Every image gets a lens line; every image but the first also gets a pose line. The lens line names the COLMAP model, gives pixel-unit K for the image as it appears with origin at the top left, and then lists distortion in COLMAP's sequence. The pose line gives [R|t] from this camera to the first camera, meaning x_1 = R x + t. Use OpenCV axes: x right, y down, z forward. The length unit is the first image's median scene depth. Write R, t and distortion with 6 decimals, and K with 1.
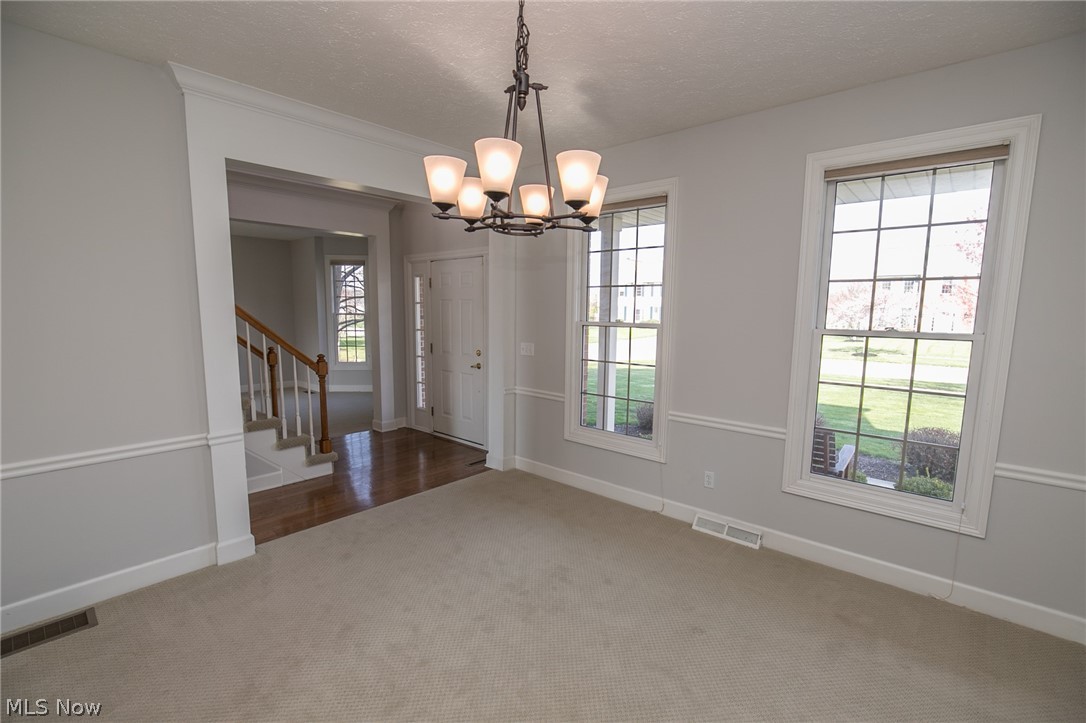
lens RADIAL K [[498.0, 0, 549.1], [0, 498.0, 372.2], [0, 0, 1]] dist [-0.011464, 0.000251]
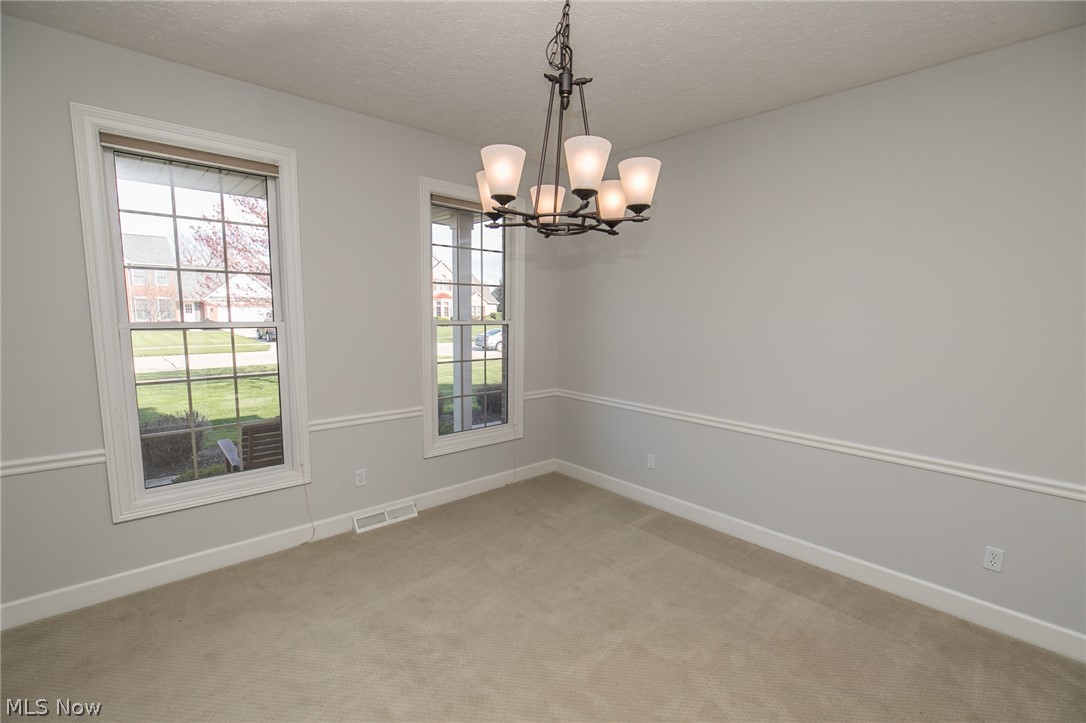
lens RADIAL K [[494.4, 0, 545.1], [0, 494.4, 374.4], [0, 0, 1]] dist [-0.015549, 0.004032]
pose [[0.099223, -0.140681, 0.985070, -0.593591], [0.111734, 0.985270, 0.129455, -0.073630], [-0.988772, 0.097221, 0.113480, 0.525483]]
